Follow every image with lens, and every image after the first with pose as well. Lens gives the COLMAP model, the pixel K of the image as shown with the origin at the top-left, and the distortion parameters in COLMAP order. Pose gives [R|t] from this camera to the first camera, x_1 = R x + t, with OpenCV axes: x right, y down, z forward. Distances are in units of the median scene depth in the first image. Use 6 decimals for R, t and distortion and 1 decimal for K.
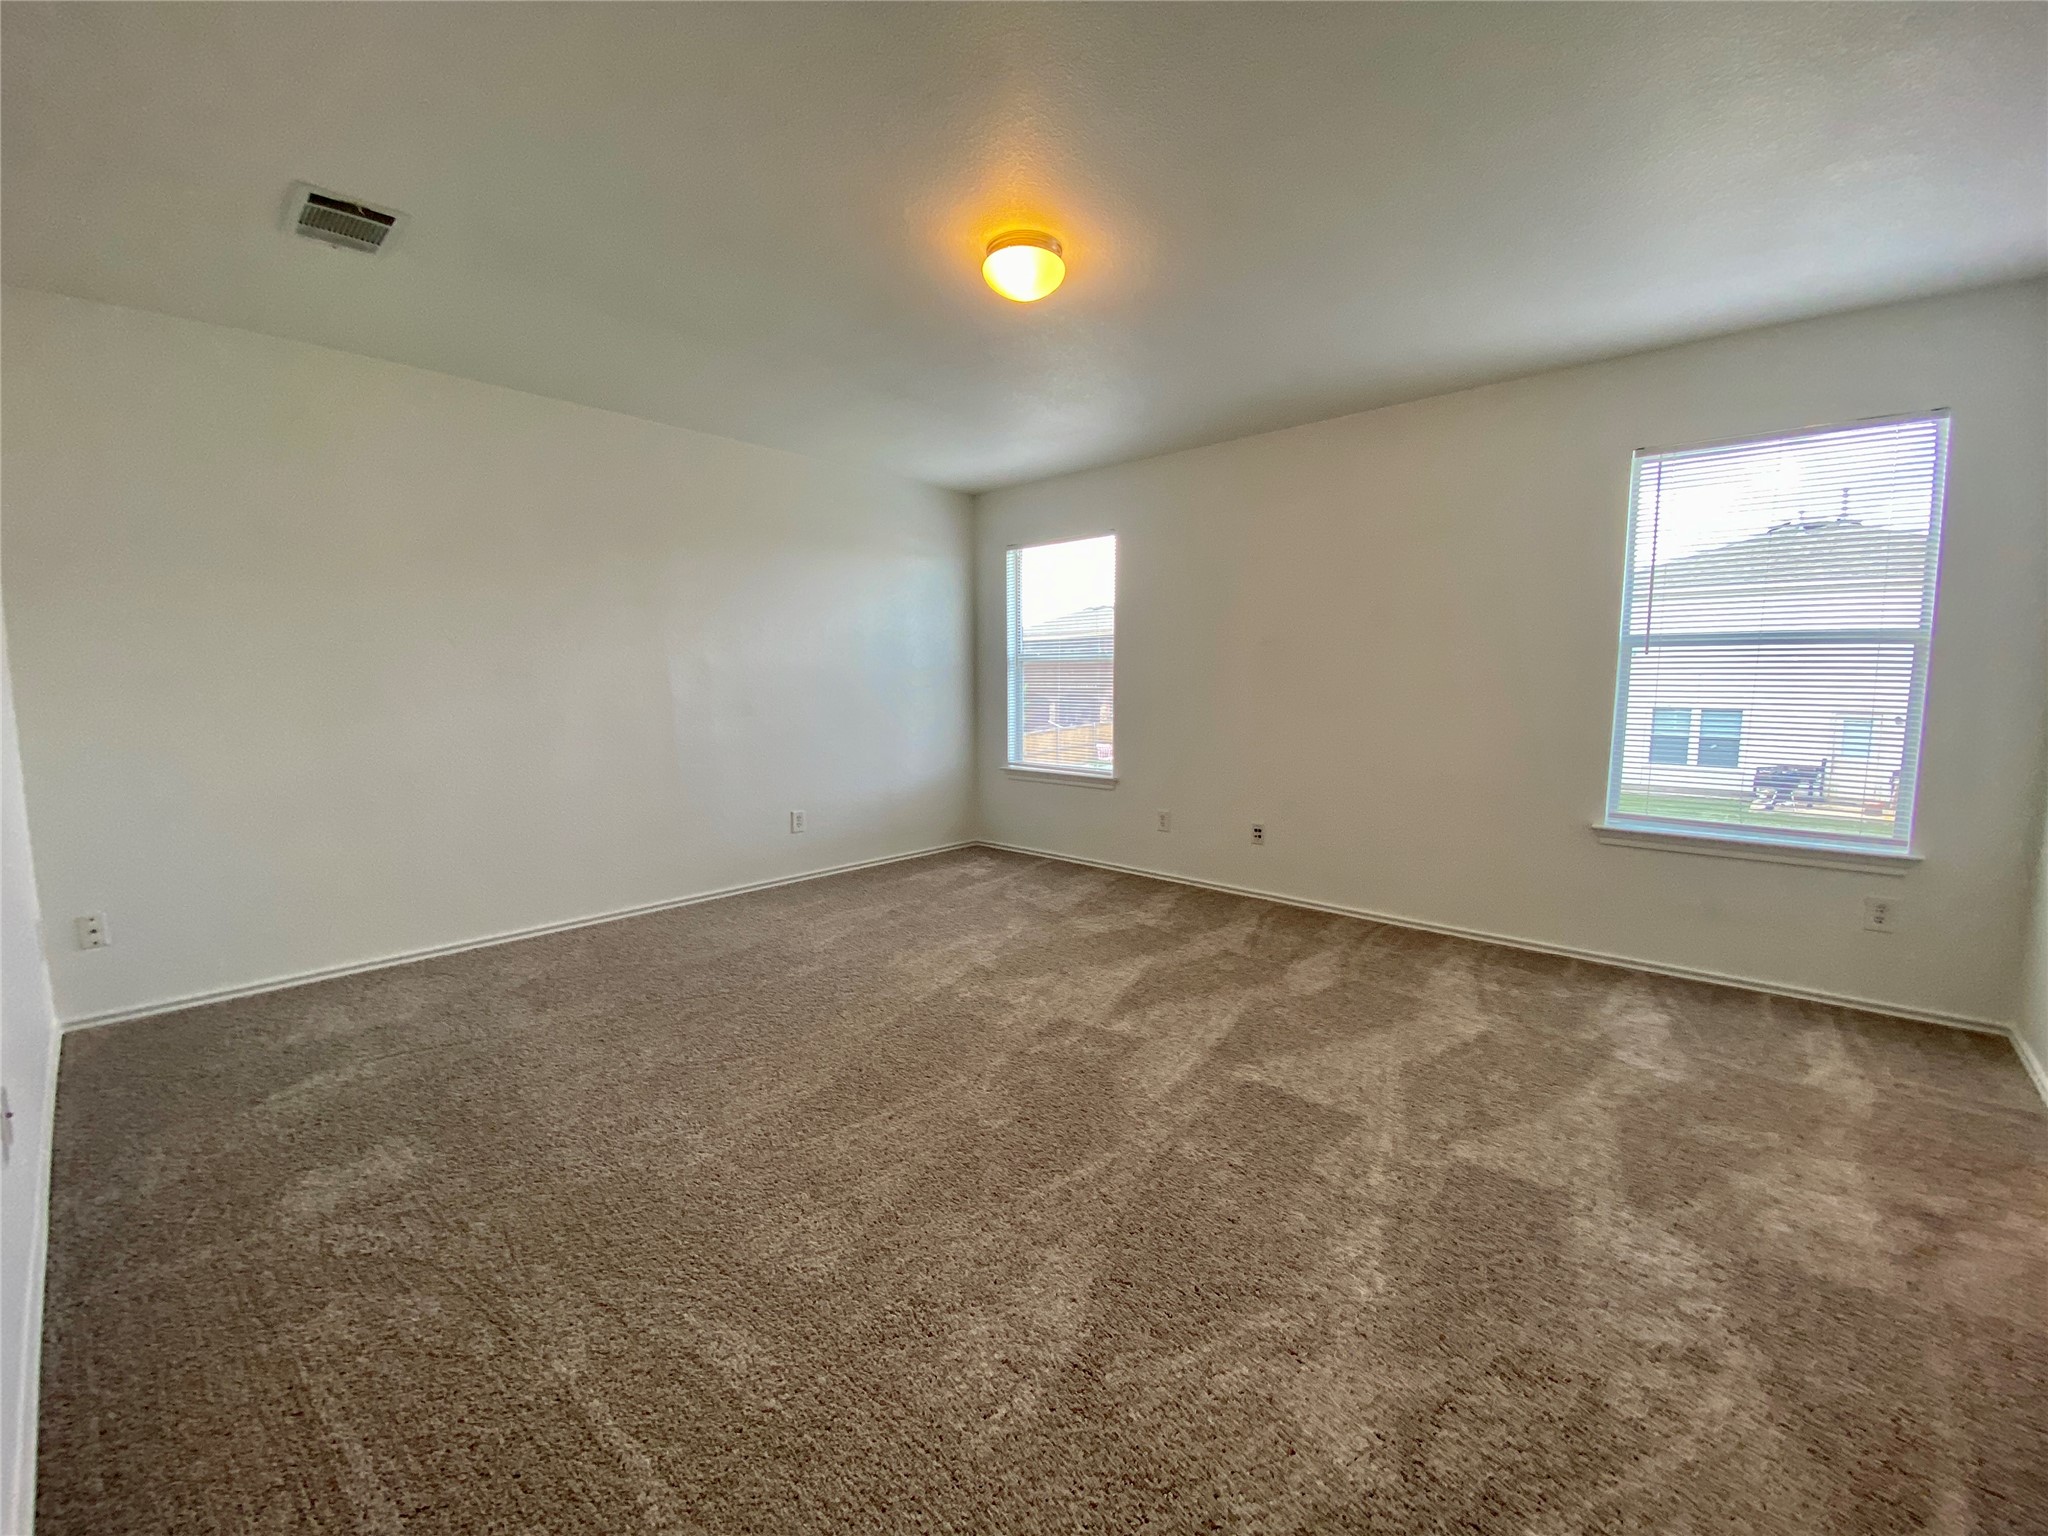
lens RADIAL K [[832.0, 0, 1028.5], [0, 832.0, 762.2], [0, 0, 1]] dist [0.015469, -0.000037]
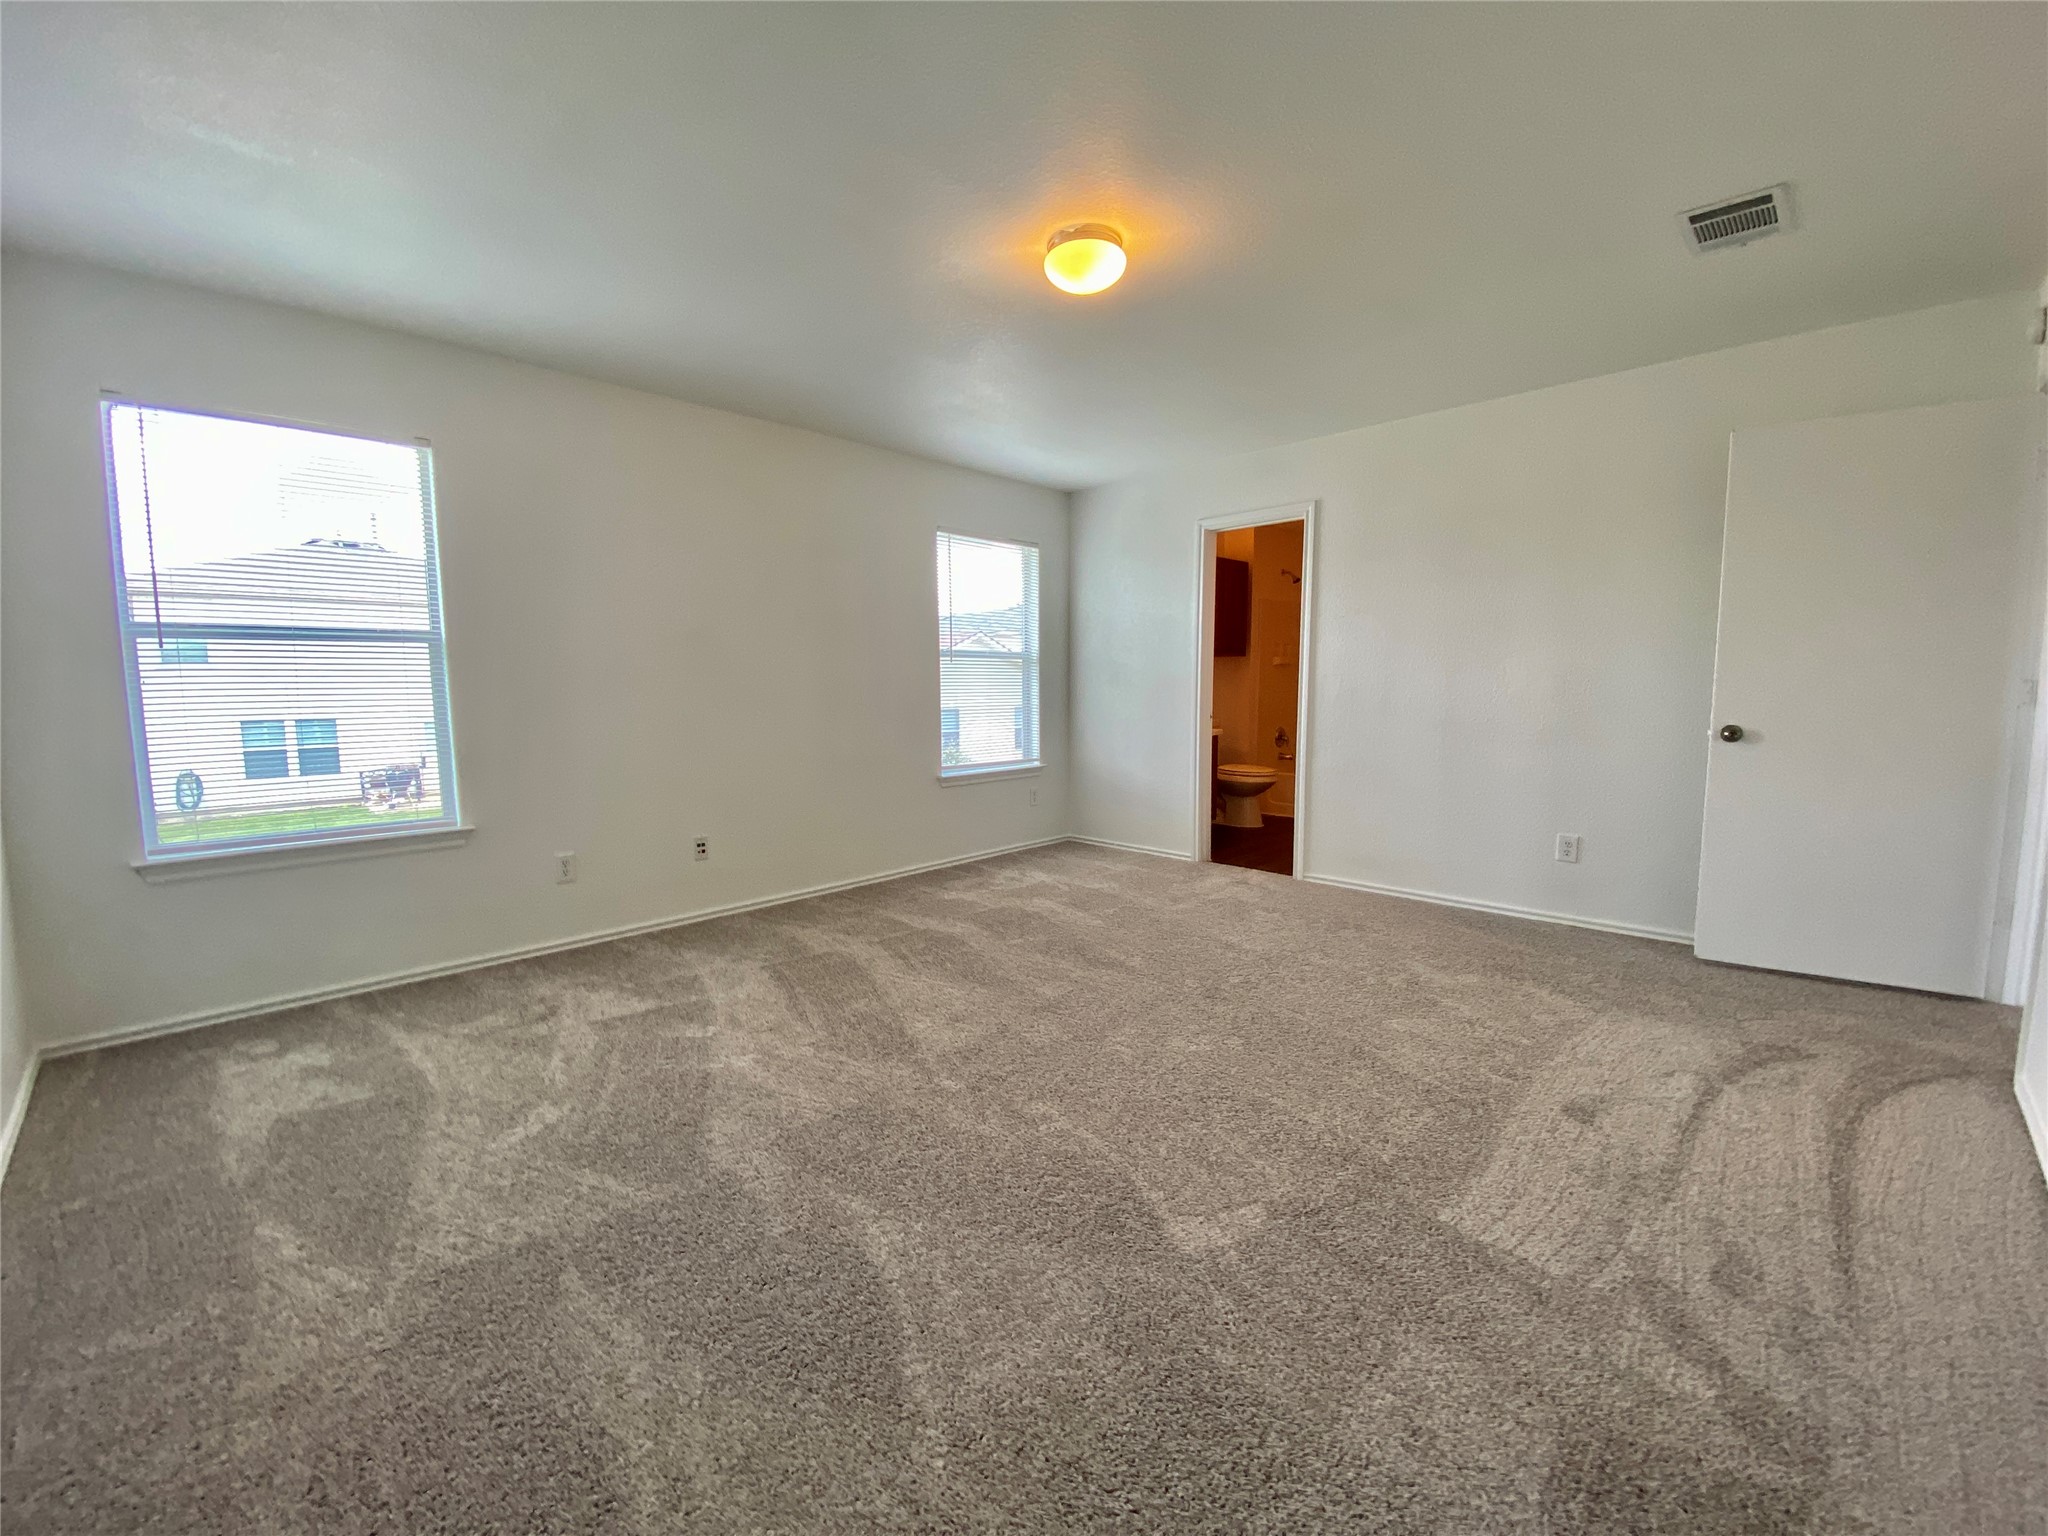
lens RADIAL K [[832.0, 0, 1028.5], [0, 832.0, 762.2], [0, 0, 1]] dist [0.015469, -0.000037]
pose [[0.007033, -0.088891, 0.996017, -0.611556], [0.102764, 0.990832, 0.087703, -0.048176], [-0.994681, 0.101738, 0.016104, 0.636887]]
